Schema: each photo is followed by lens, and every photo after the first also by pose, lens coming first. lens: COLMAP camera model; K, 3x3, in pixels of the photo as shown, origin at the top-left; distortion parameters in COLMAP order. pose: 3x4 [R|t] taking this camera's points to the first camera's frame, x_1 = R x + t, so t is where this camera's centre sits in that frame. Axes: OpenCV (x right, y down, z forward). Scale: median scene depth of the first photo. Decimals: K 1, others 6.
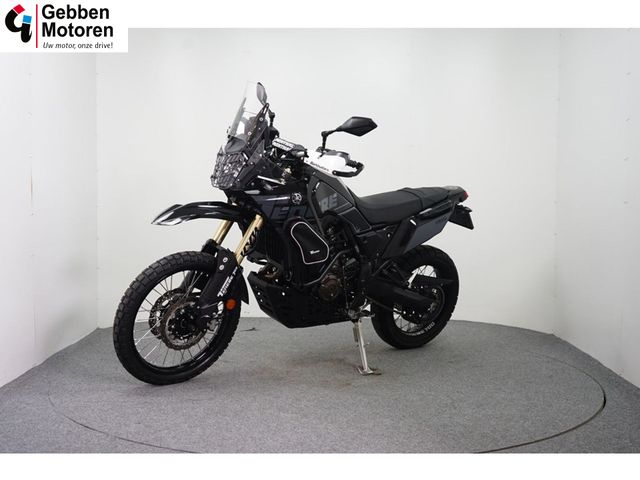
lens RADIAL K [[829.6, 0, 318.9], [0, 829.6, 235.9], [0, 0, 1]] dist [0.093220, 0.000000]
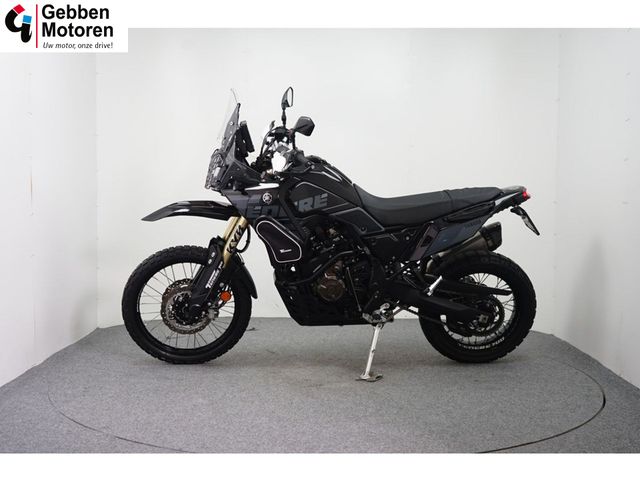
lens RADIAL K [[829.6, 0, 322.6], [0, 829.6, 246.6], [0, 0, 1]] dist [0.093220, 0.000000]
pose [[0.835499, 0.040864, -0.547970, 0.576297], [-0.033588, 0.999164, 0.023300, -0.010895], [0.548464, -0.001062, 0.836173, 0.172441]]
